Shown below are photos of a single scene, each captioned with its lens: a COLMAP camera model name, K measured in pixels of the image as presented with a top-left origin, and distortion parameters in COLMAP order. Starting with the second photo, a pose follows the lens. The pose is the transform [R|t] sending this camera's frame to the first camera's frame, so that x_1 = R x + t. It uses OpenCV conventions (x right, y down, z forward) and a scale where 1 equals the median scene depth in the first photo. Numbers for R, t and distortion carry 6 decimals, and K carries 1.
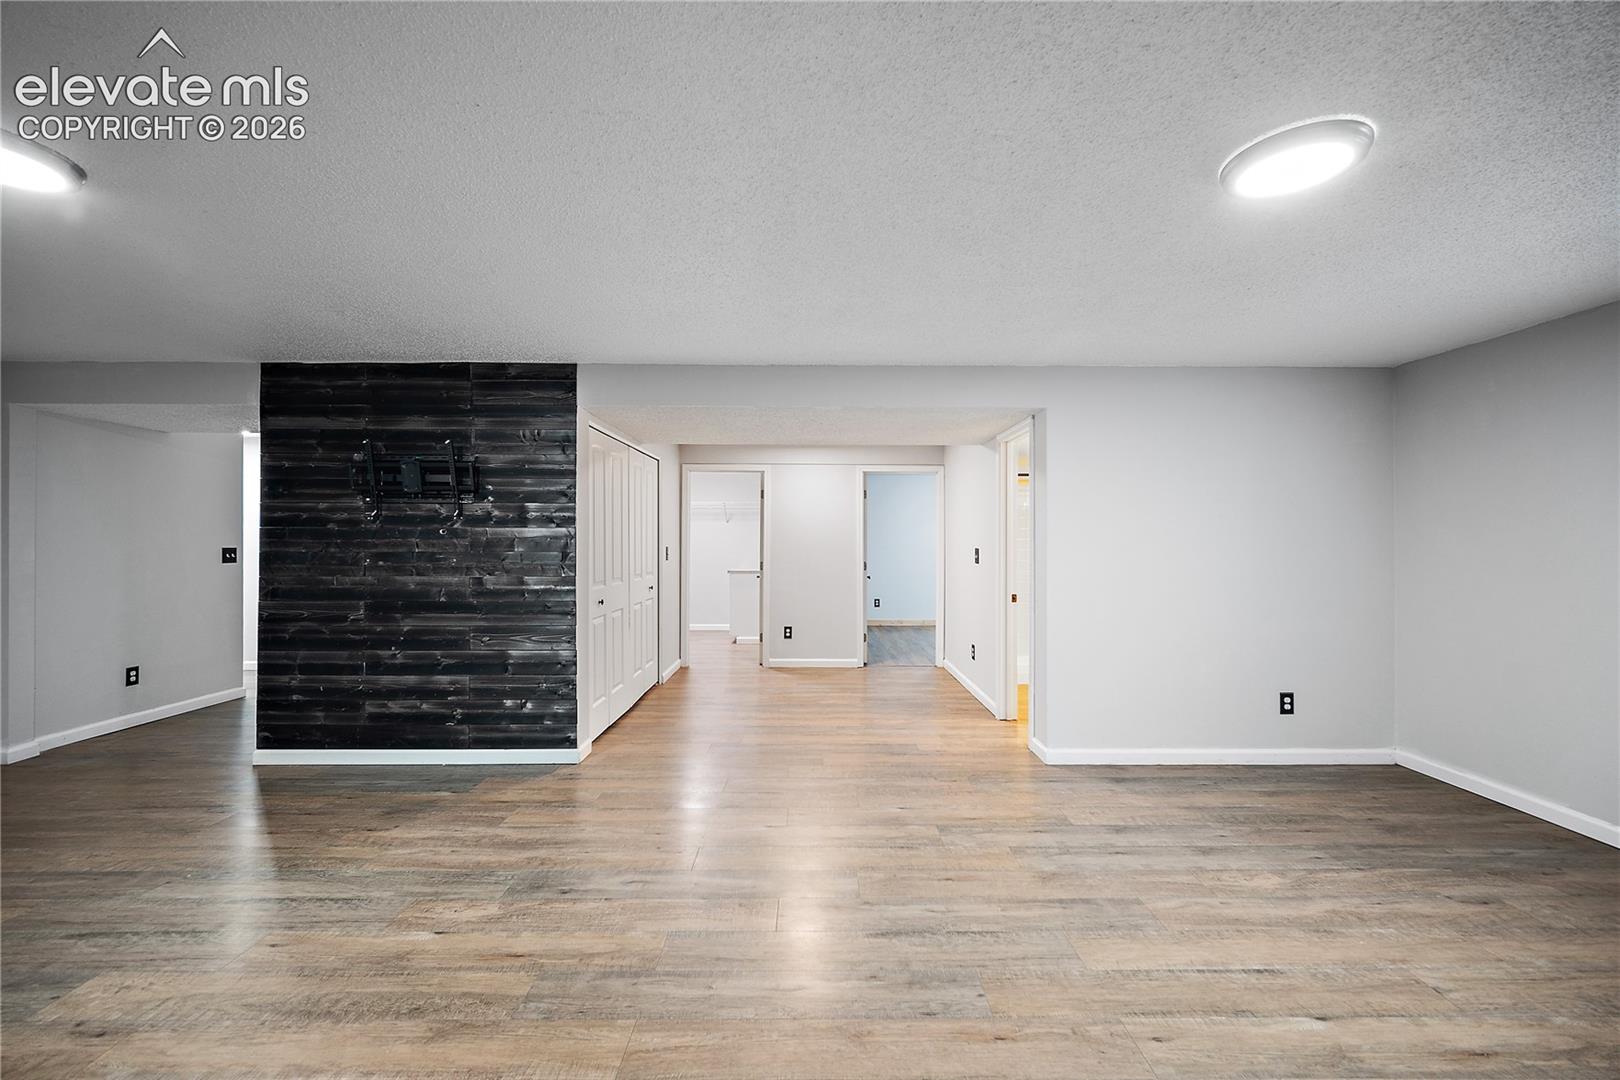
lens RADIAL K [[636.7, 0, 810.0], [0, 636.7, 540.0], [0, 0, 1]] dist [0.000416, 0.000386]
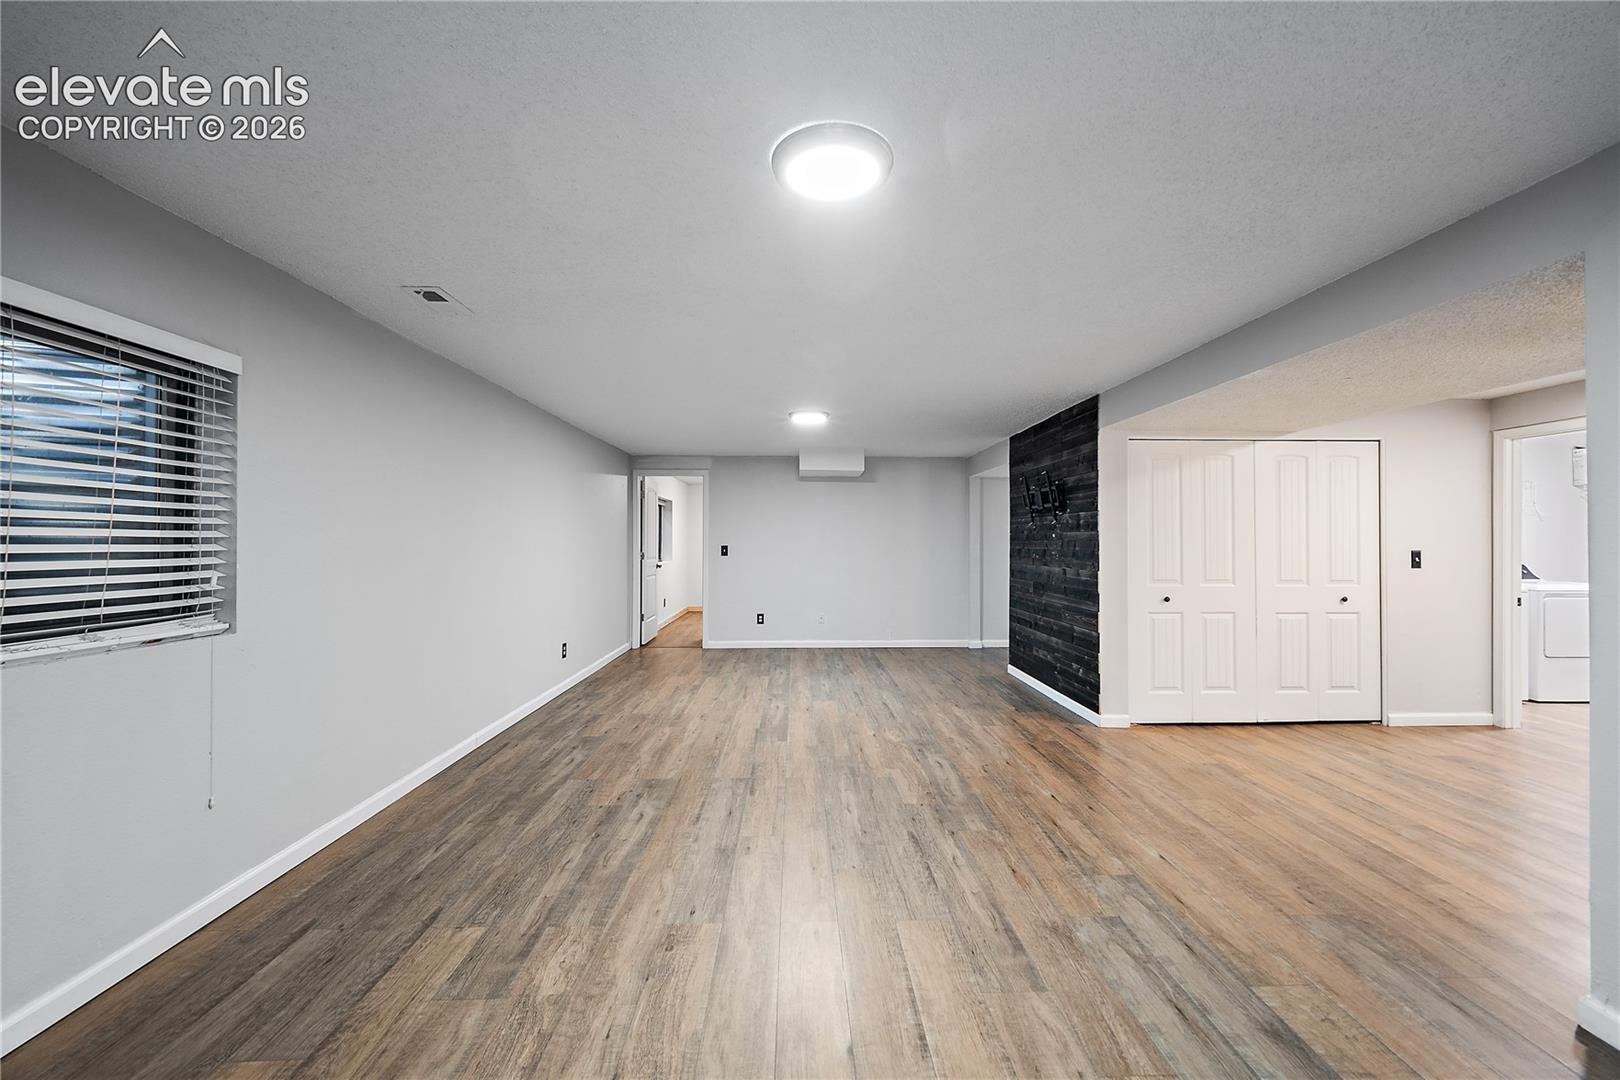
lens RADIAL K [[631.3, 0, 816.7], [0, 631.3, 537.2], [0, 0, 1]] dist [-0.003027, -0.000341]
pose [[0.024163, -0.009297, -0.999665, 1.222715], [0.004661, 0.999947, -0.009187, 0.000462], [0.999697, -0.004438, 0.024205, 0.651911]]
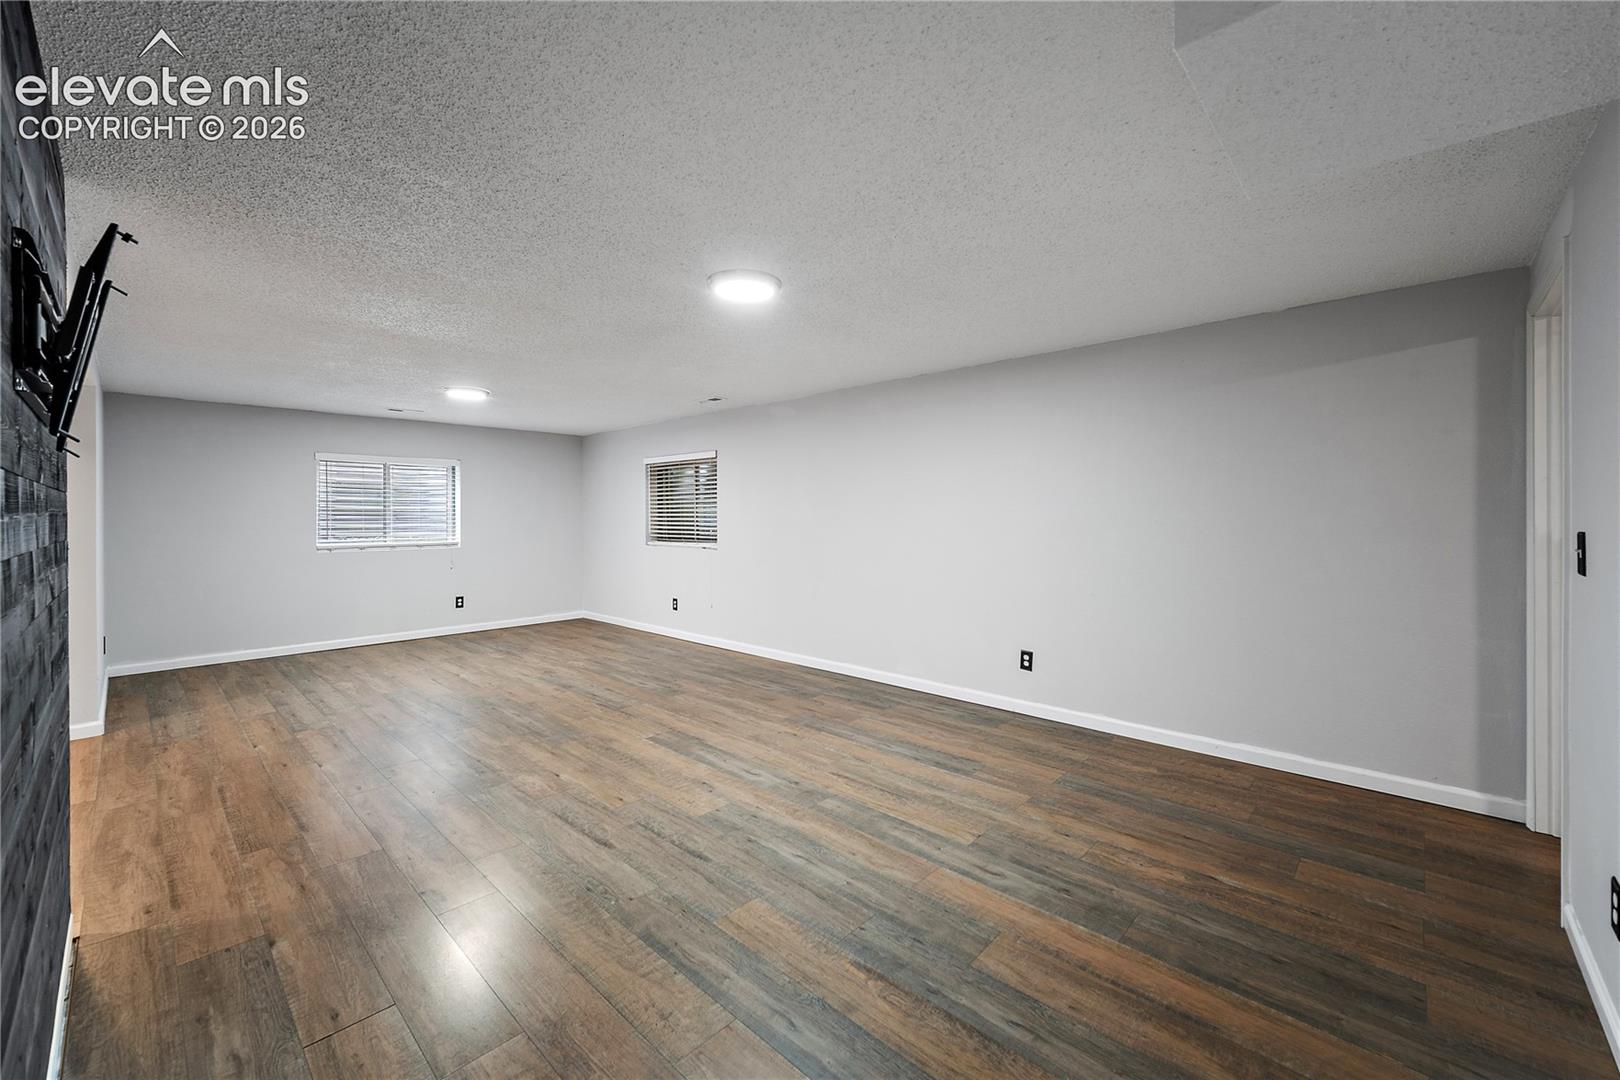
lens RADIAL K [[642.0, 0, 811.4], [0, 642.0, 527.8], [0, 0, 1]] dist [-0.000206, -0.000248]
pose [[-0.726032, -0.011621, 0.687563, -1.756334], [0.001083, 0.999837, 0.018043, -0.001501], [-0.687661, 0.013845, -0.725900, 1.432231]]
